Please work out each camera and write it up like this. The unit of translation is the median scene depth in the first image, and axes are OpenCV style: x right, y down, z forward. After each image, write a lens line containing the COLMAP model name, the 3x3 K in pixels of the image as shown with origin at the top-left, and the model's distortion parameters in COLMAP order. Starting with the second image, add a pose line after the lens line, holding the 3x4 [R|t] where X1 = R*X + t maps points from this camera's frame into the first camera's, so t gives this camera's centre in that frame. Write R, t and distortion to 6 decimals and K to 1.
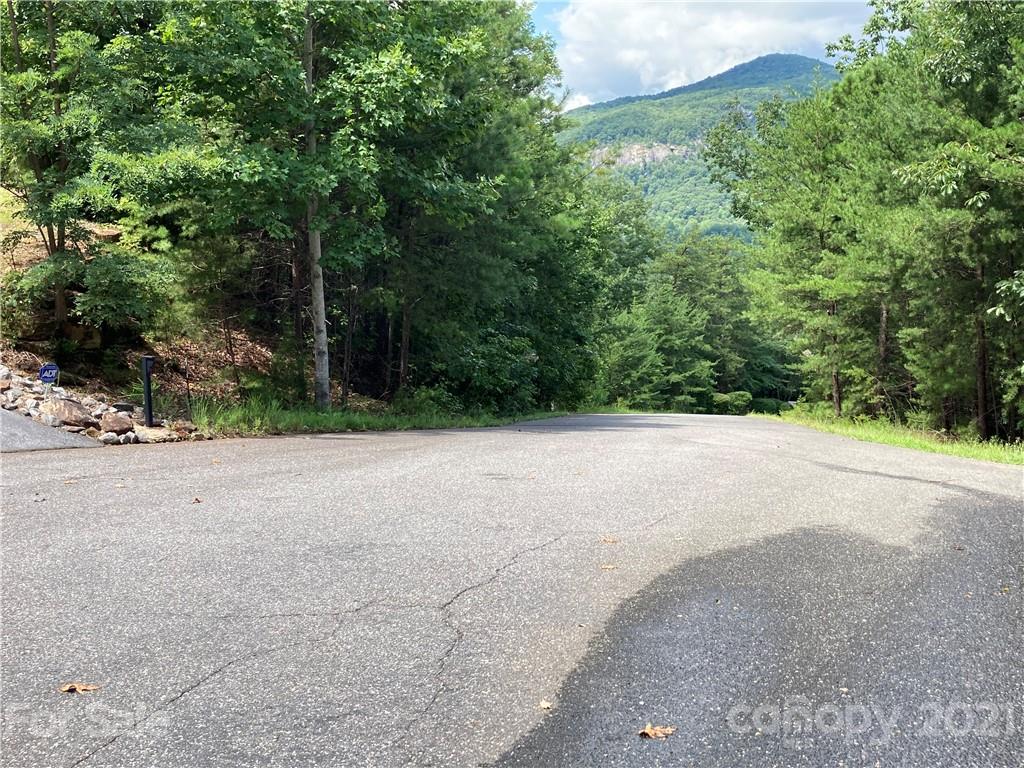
lens RADIAL K [[994.2, 0, 512.0], [0, 994.2, 384.0], [0, 0, 1]] dist [0.068426, -0.294165]
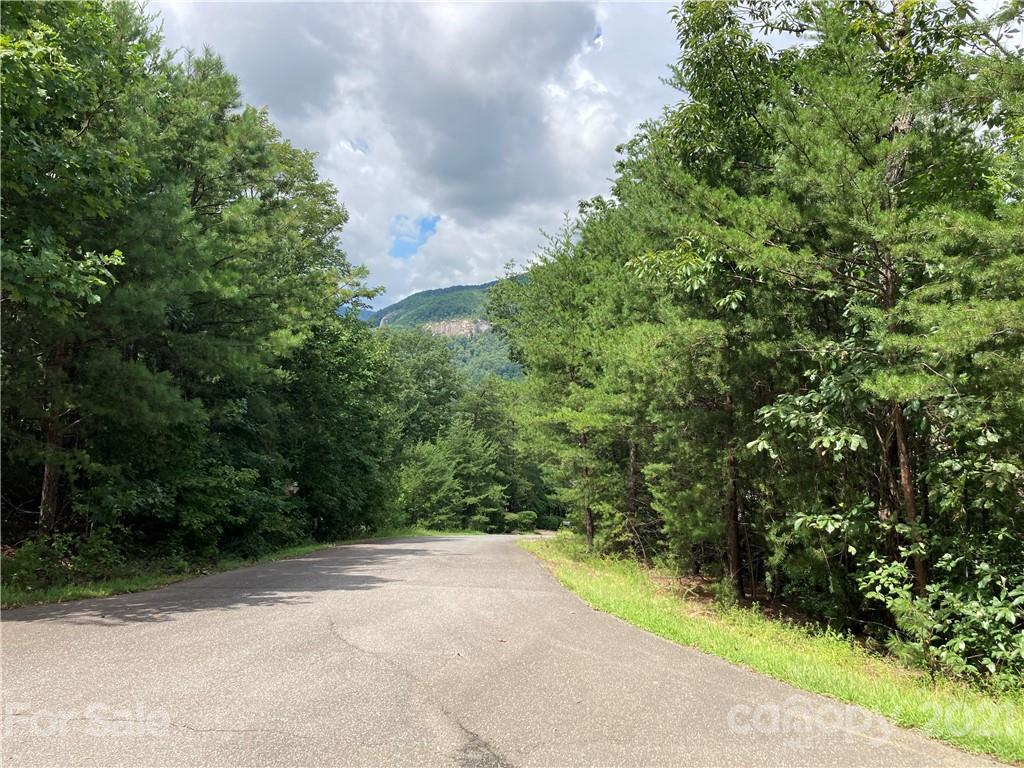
lens RADIAL K [[819.3, 0, 512.0], [0, 819.3, 384.0], [0, 0, 1]] dist [-0.001464, -0.001871]
pose [[0.979811, 0.026405, 0.198172, 0.089071], [0.002436, 0.989590, -0.143897, -0.015273], [-0.199909, 0.141475, 0.969547, 0.214097]]
